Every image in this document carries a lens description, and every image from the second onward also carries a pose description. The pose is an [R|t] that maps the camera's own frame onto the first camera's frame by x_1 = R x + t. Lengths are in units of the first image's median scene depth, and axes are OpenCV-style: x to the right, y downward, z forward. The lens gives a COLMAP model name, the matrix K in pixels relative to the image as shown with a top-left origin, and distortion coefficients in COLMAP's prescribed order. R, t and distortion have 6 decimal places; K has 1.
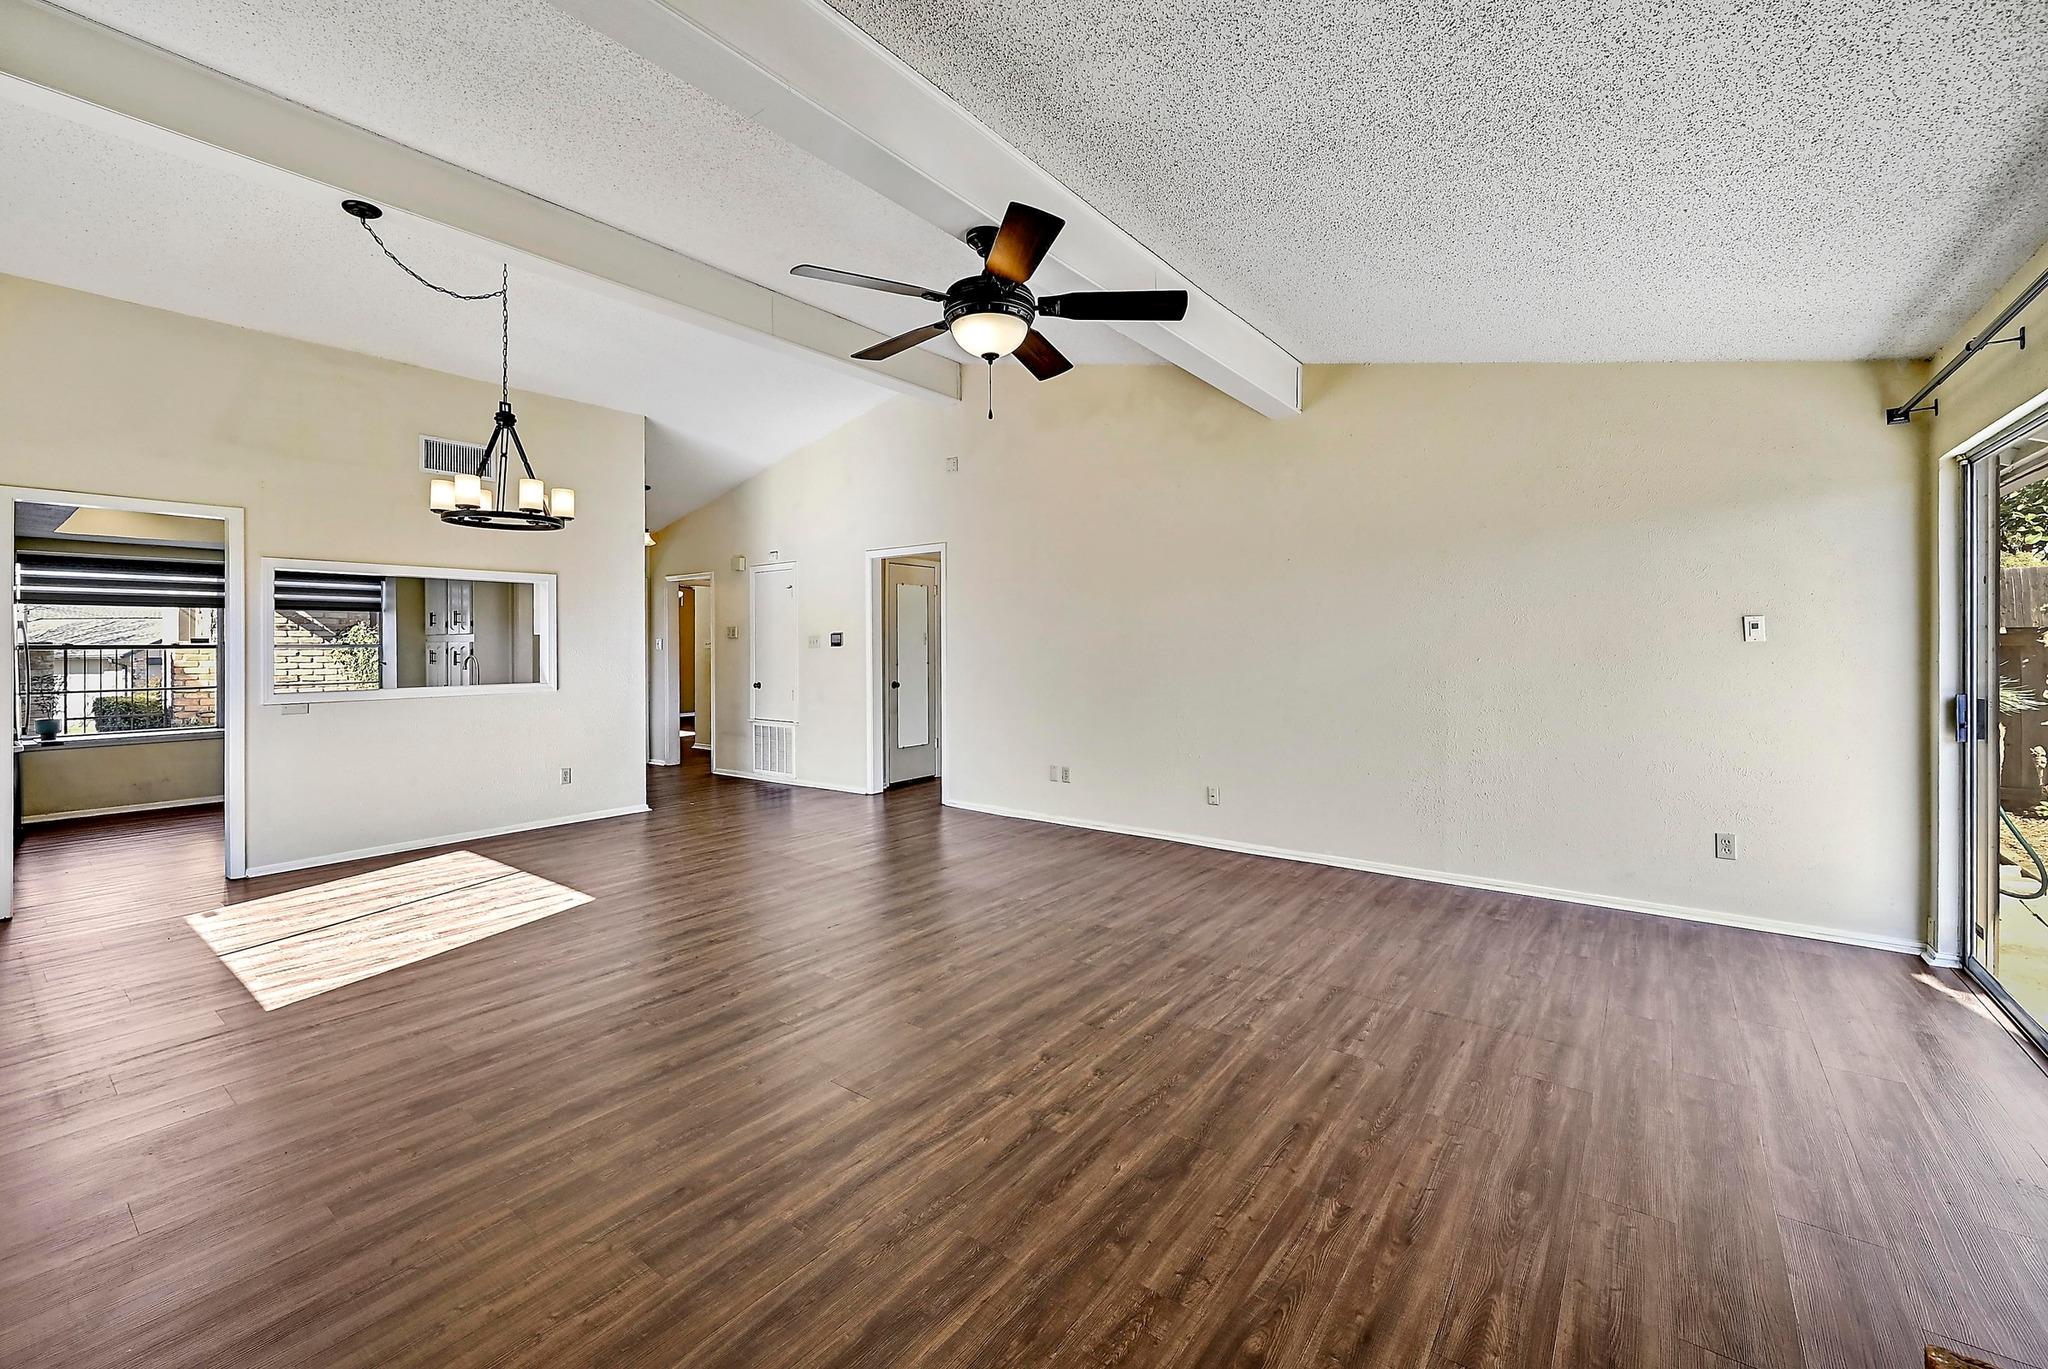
lens RADIAL K [[829.6, 0, 1026.8], [0, 829.6, 648.6], [0, 0, 1]] dist [0.000398, 0.000172]
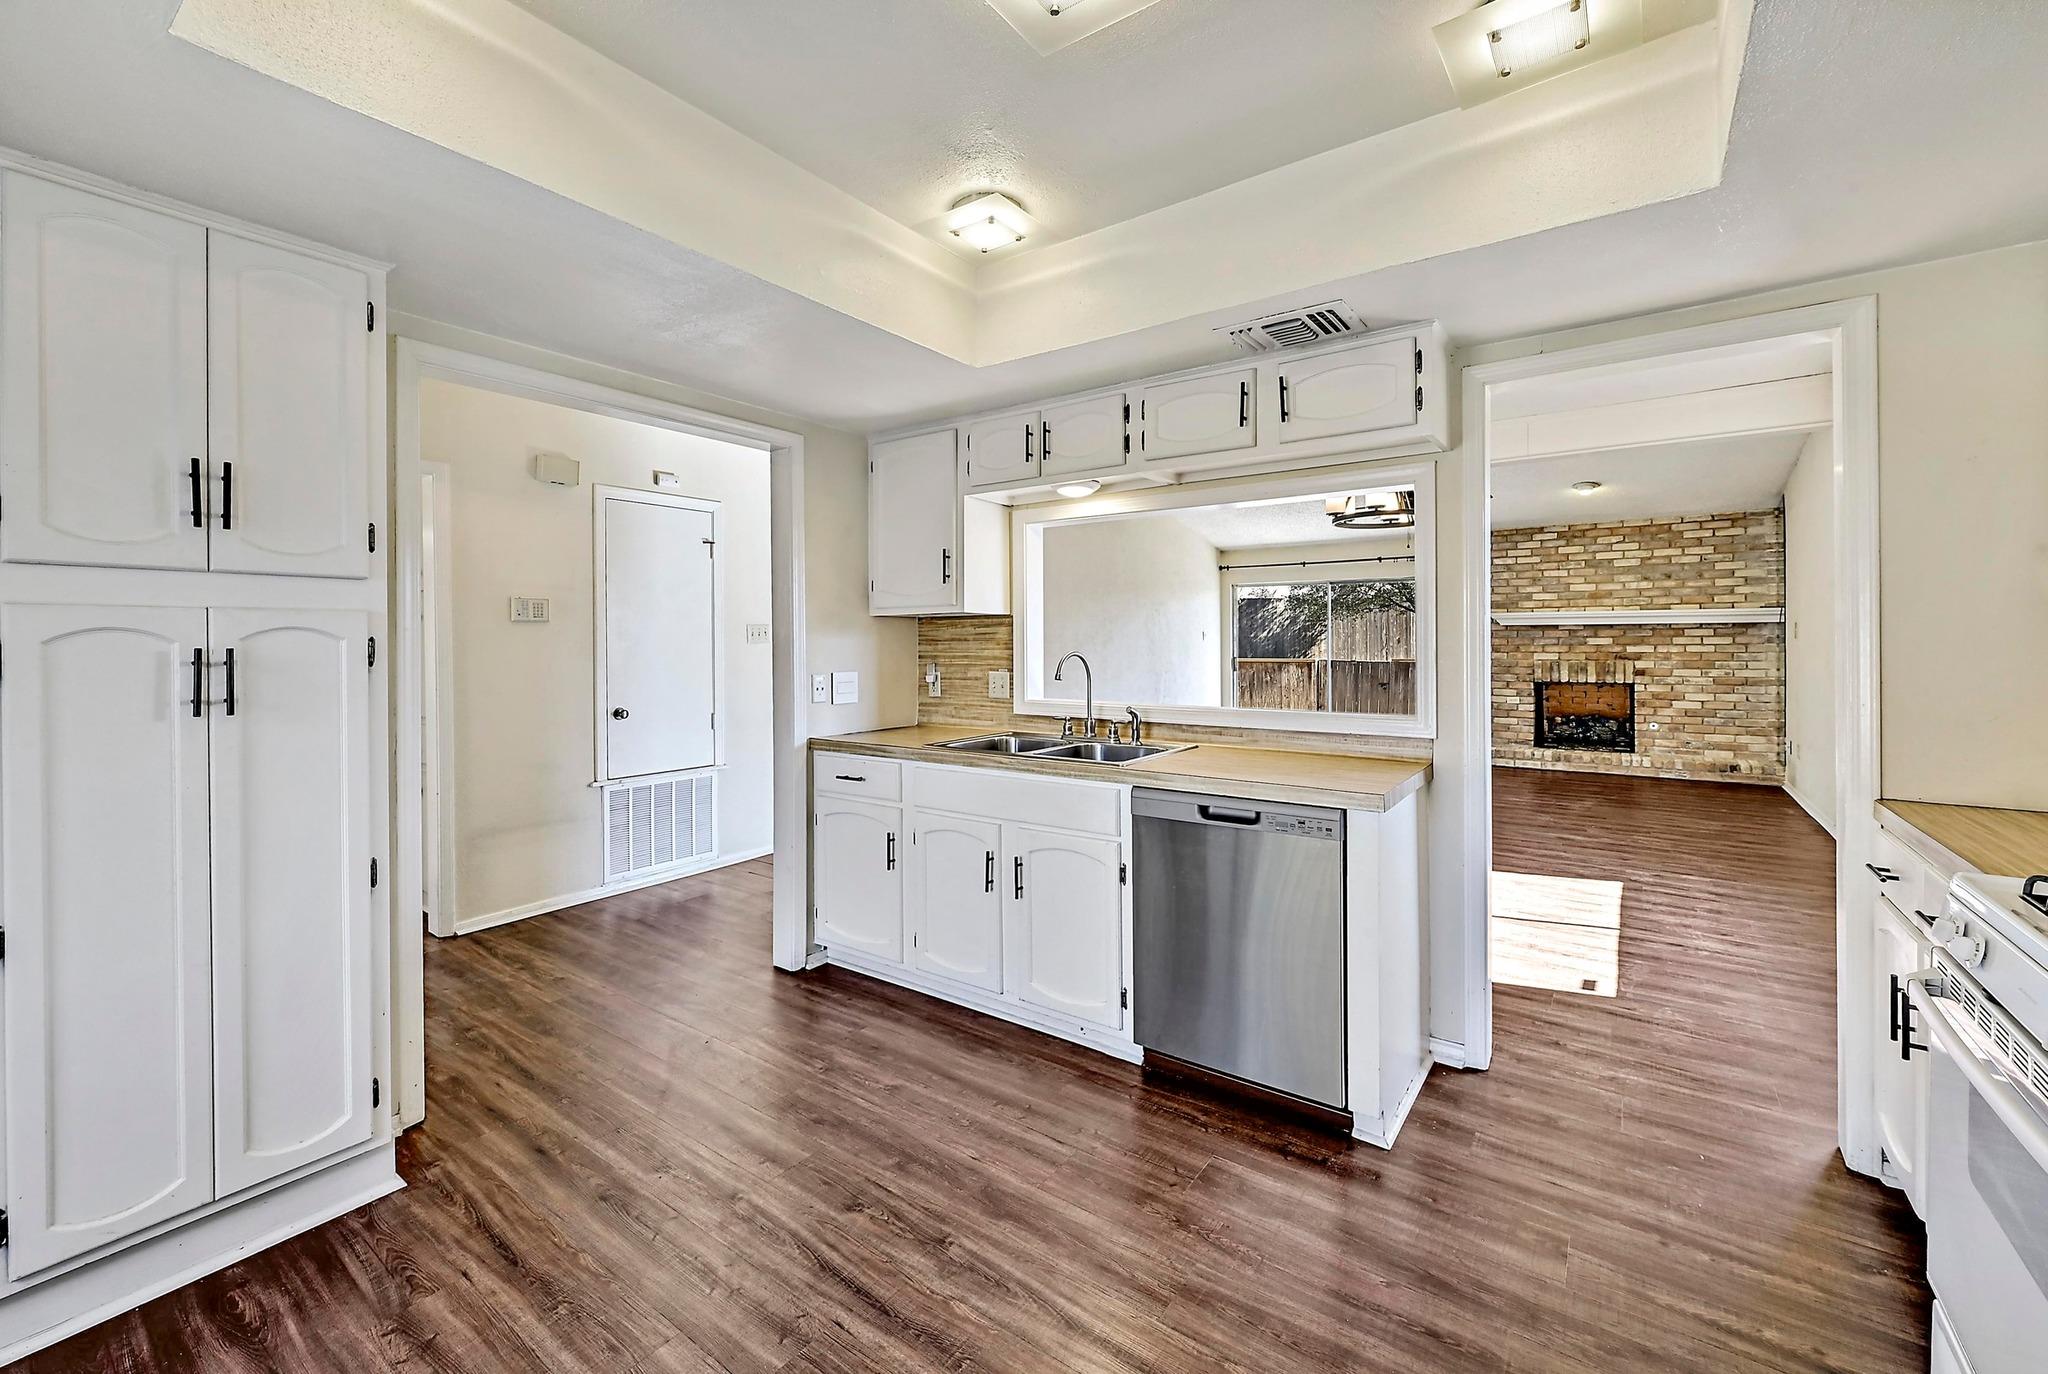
lens RADIAL K [[841.1, 0, 1017.0], [0, 841.1, 646.1], [0, 0, 1]] dist [0.000173, -0.000092]
pose [[-0.021623, 0.001602, 0.999765, -1.188695], [0.006710, 0.999976, -0.001457, 0.005228], [-0.999744, 0.006677, -0.021633, 1.046974]]
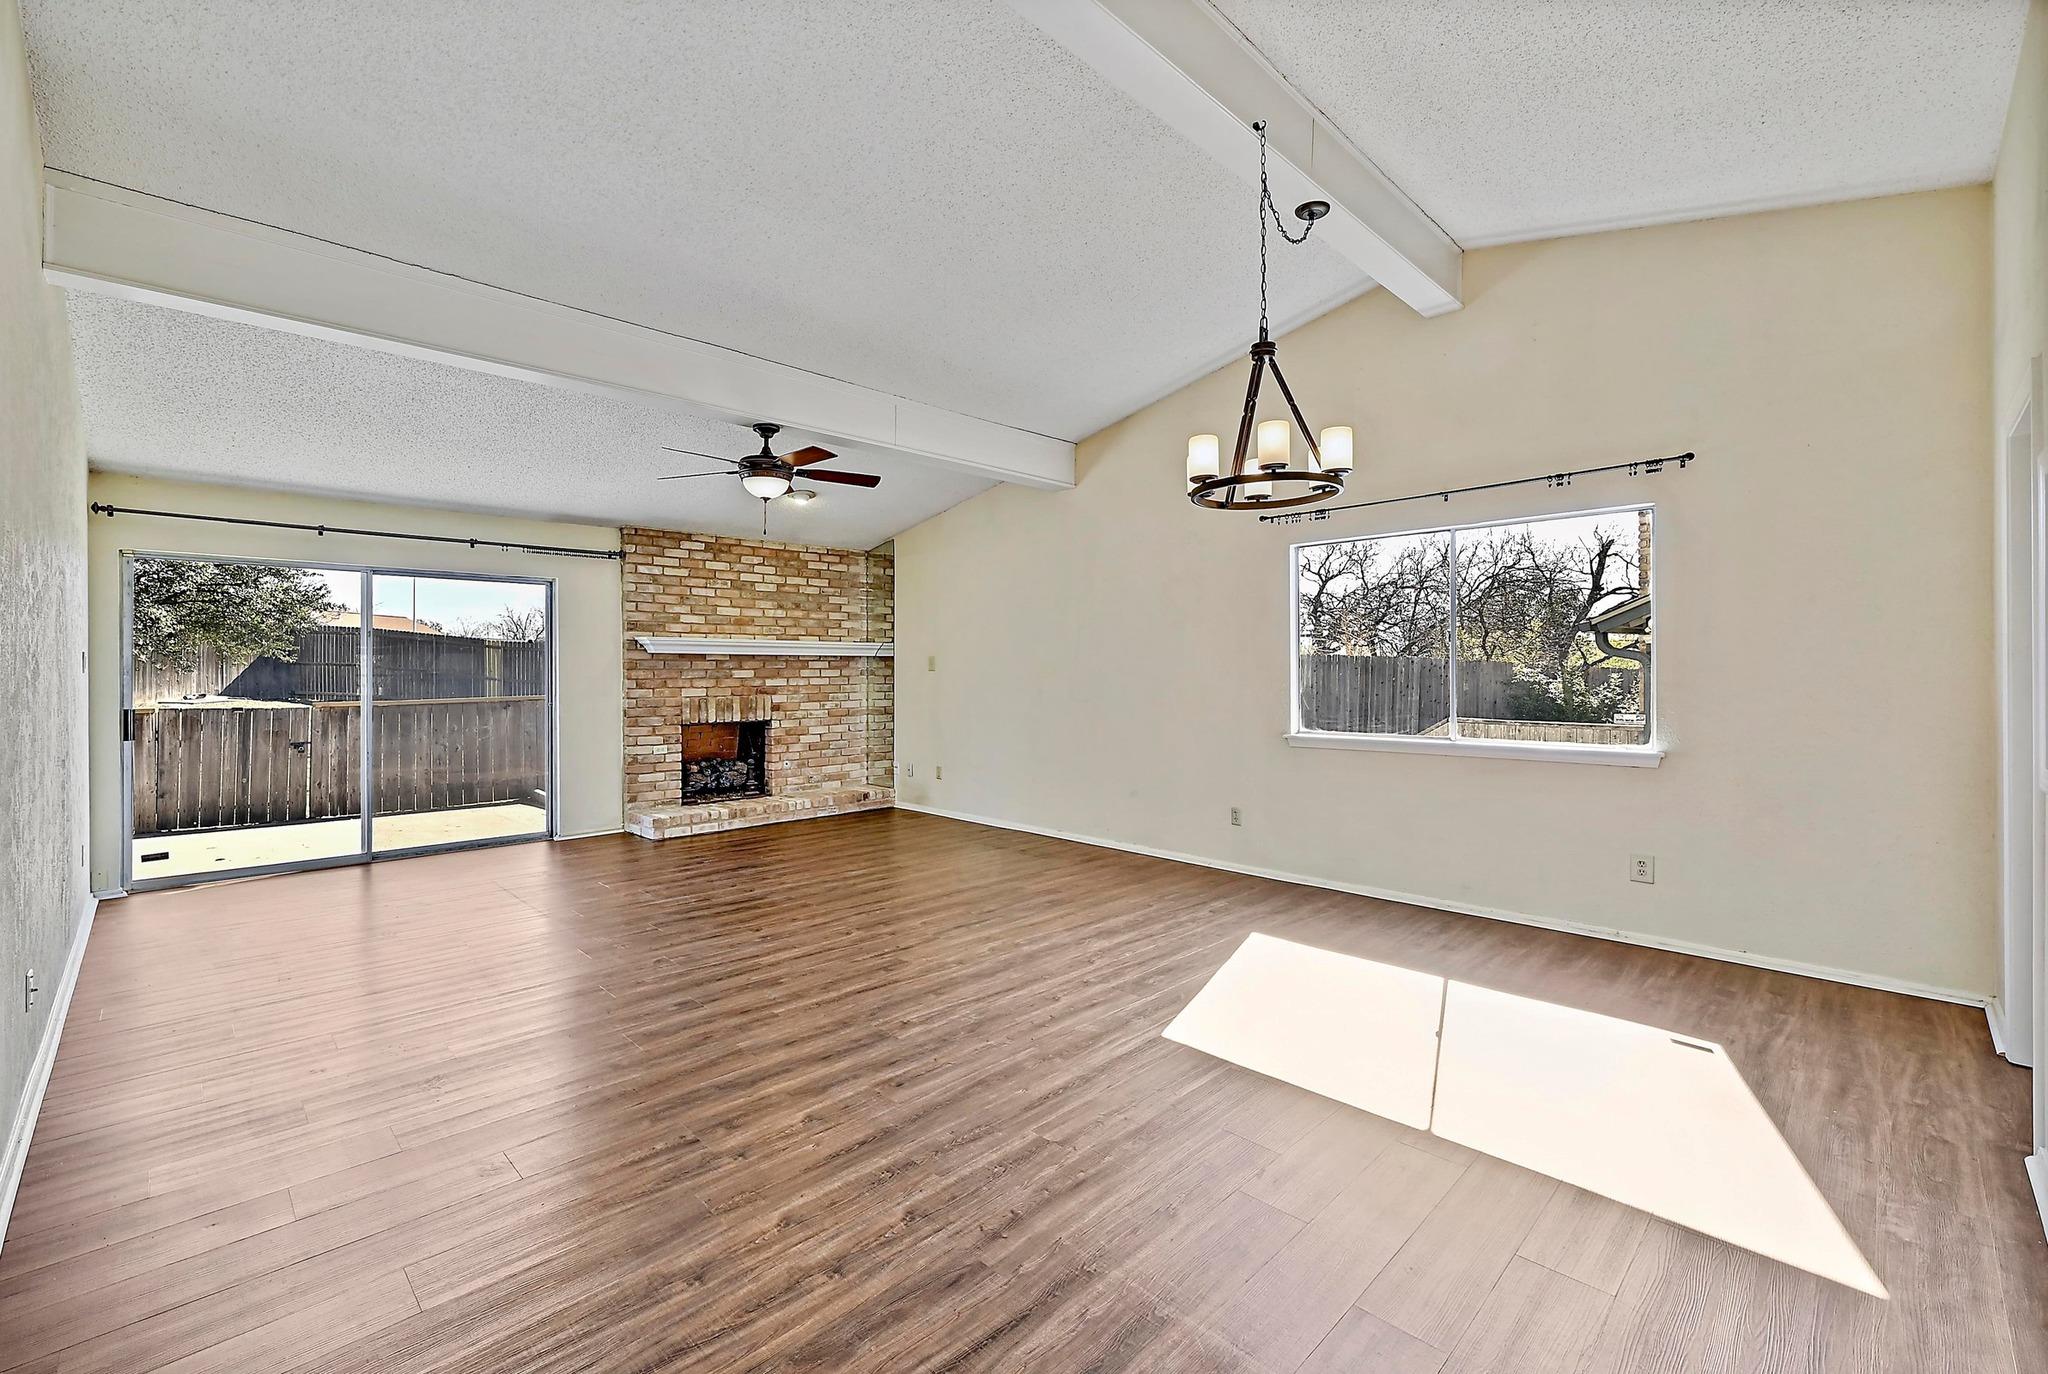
lens RADIAL K [[861.8, 0, 985.4], [0, 861.8, 672.0], [0, 0, 1]] dist [0.001176, 0.000071]
pose [[-0.986353, 0.008943, 0.164401, -0.355166], [0.009653, 0.999947, 0.003521, -0.002074], [-0.164361, 0.005060, -0.986387, 1.234745]]
